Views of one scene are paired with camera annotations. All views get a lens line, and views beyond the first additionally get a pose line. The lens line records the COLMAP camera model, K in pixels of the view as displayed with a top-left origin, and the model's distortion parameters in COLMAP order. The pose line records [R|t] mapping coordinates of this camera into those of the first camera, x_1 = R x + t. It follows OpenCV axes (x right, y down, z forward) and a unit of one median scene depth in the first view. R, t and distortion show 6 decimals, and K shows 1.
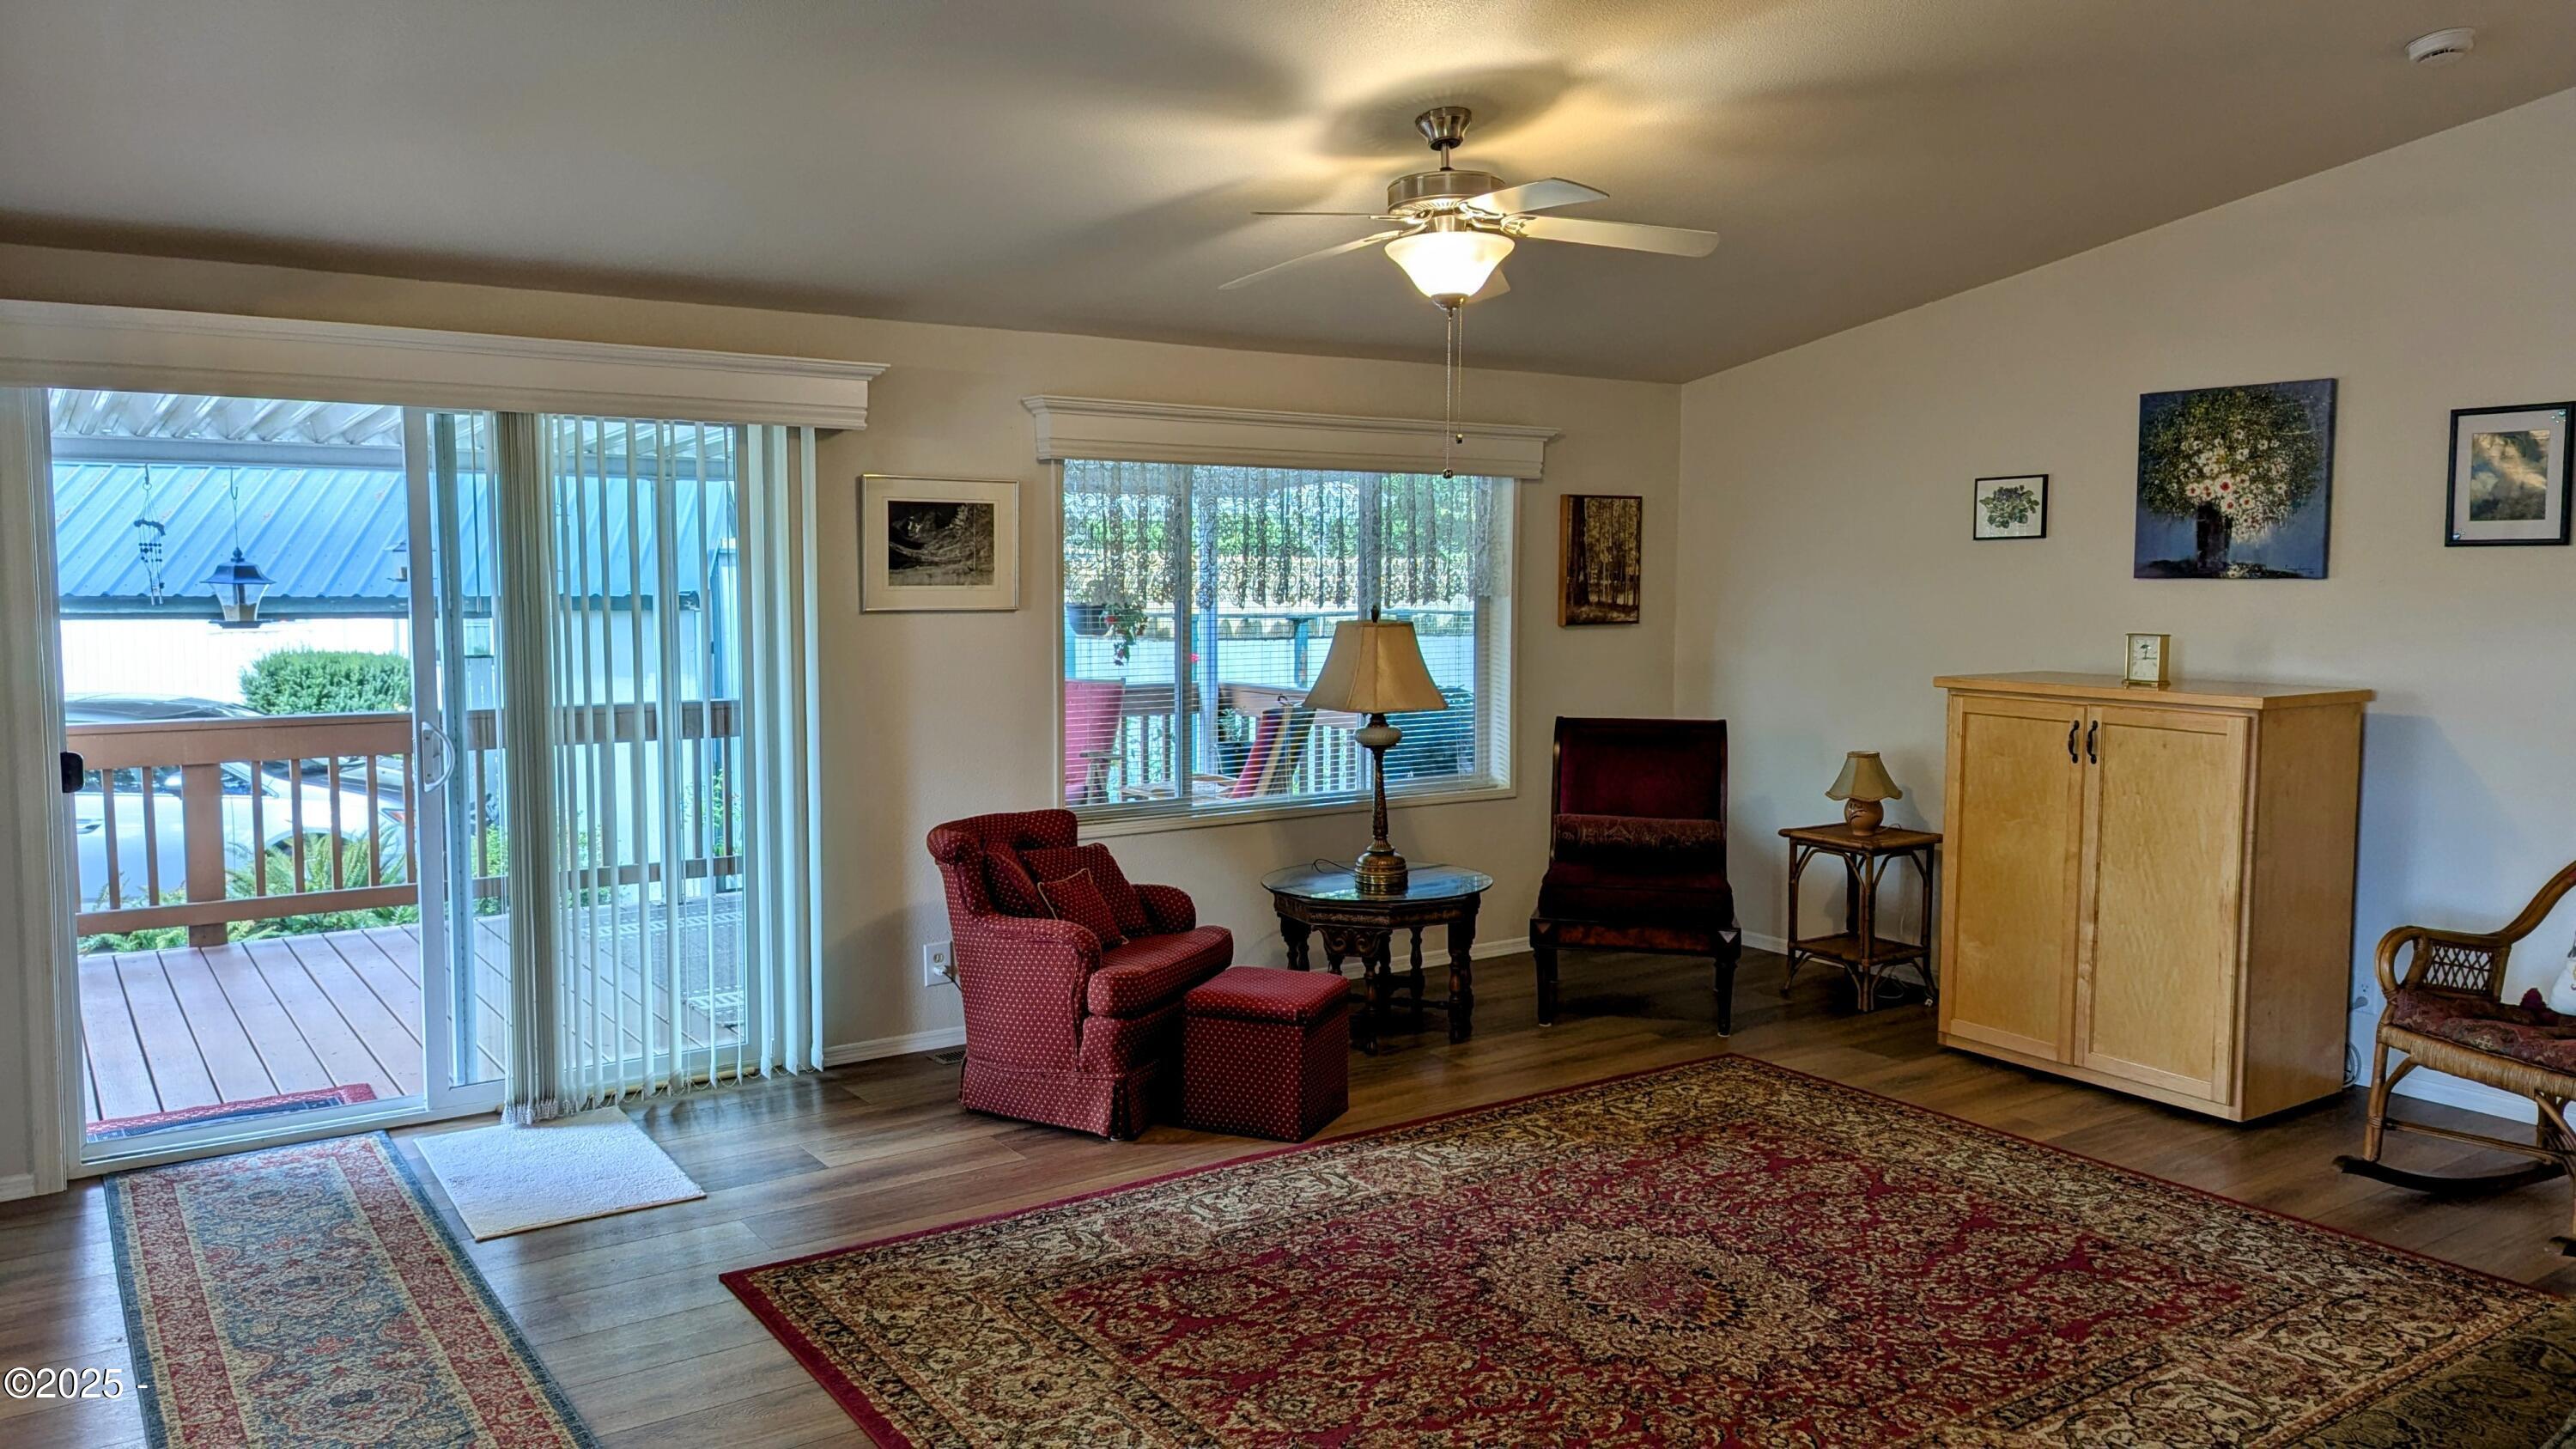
lens RADIAL K [[1831.6, 0, 1286.9], [0, 1831.6, 712.5], [0, 0, 1]] dist [0.079368, -0.066375]
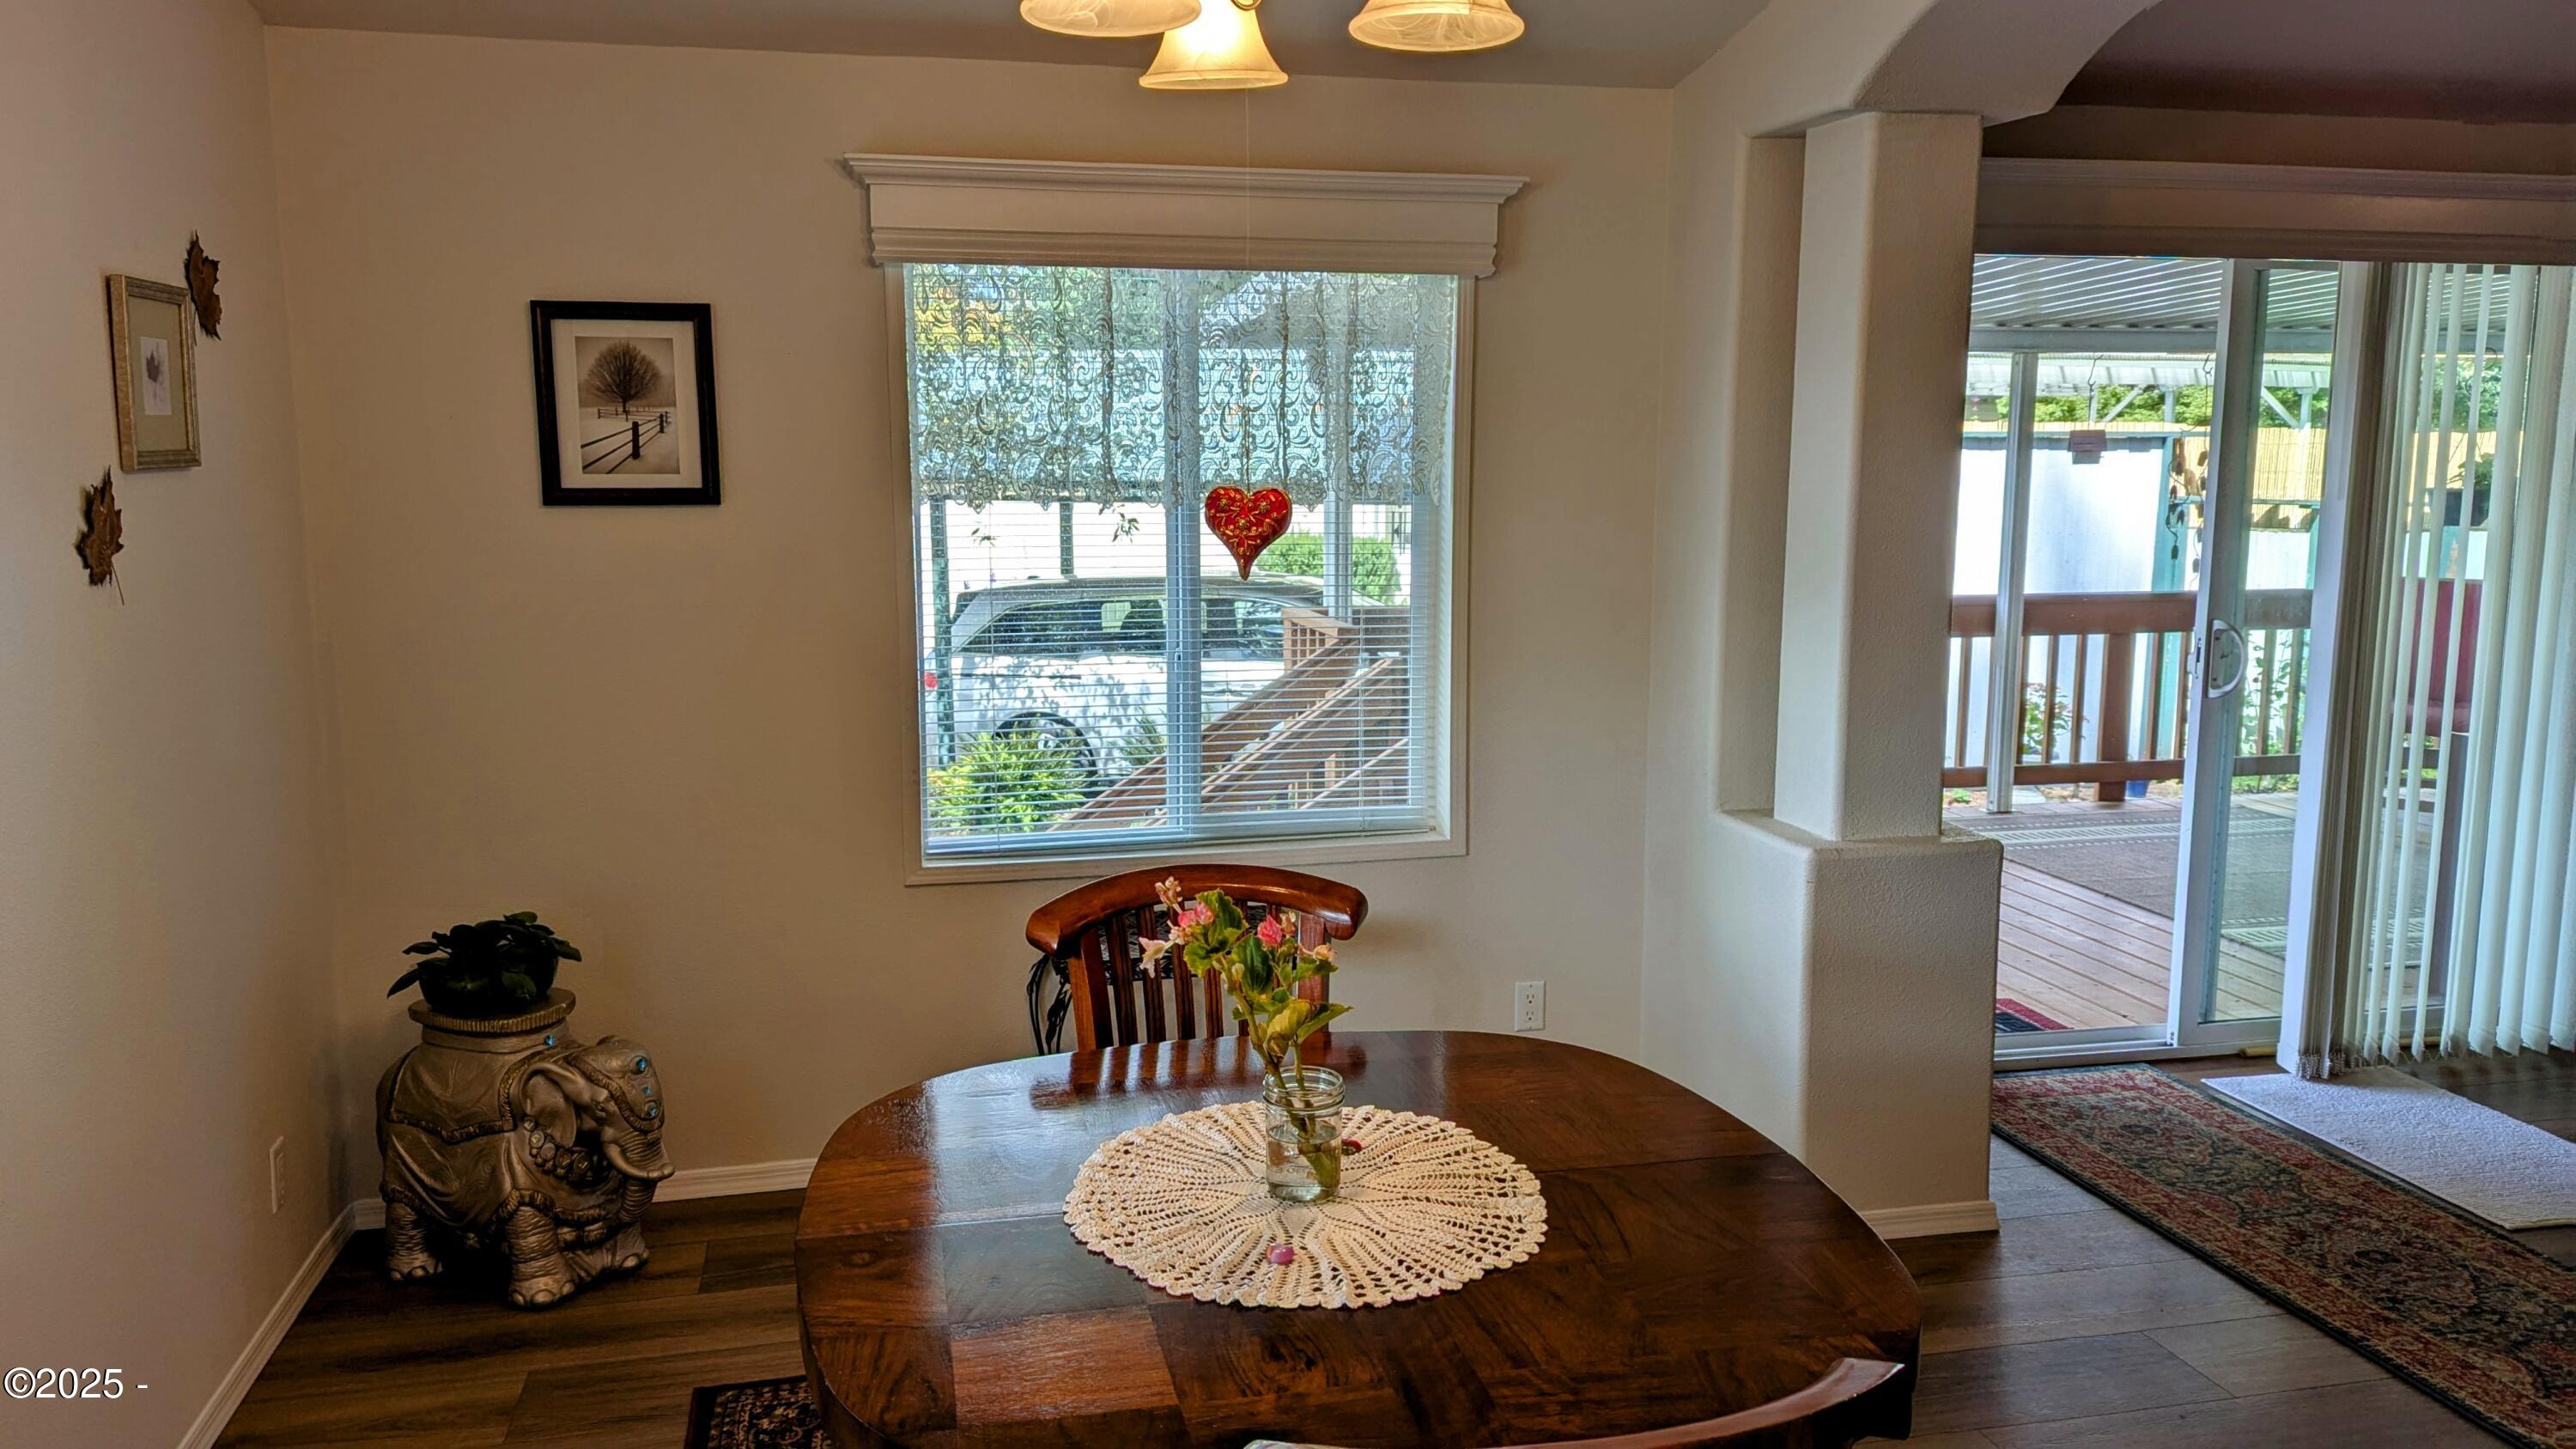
lens RADIAL K [[1831.6, 0, 1286.9], [0, 1831.6, 712.5], [0, 0, 1]] dist [0.079368, -0.066375]
pose [[0.929364, 0.051918, -0.365497, -0.501742], [-0.029565, 0.997349, 0.066495, 0.002623], [0.367980, -0.050992, 0.928434, -0.000464]]
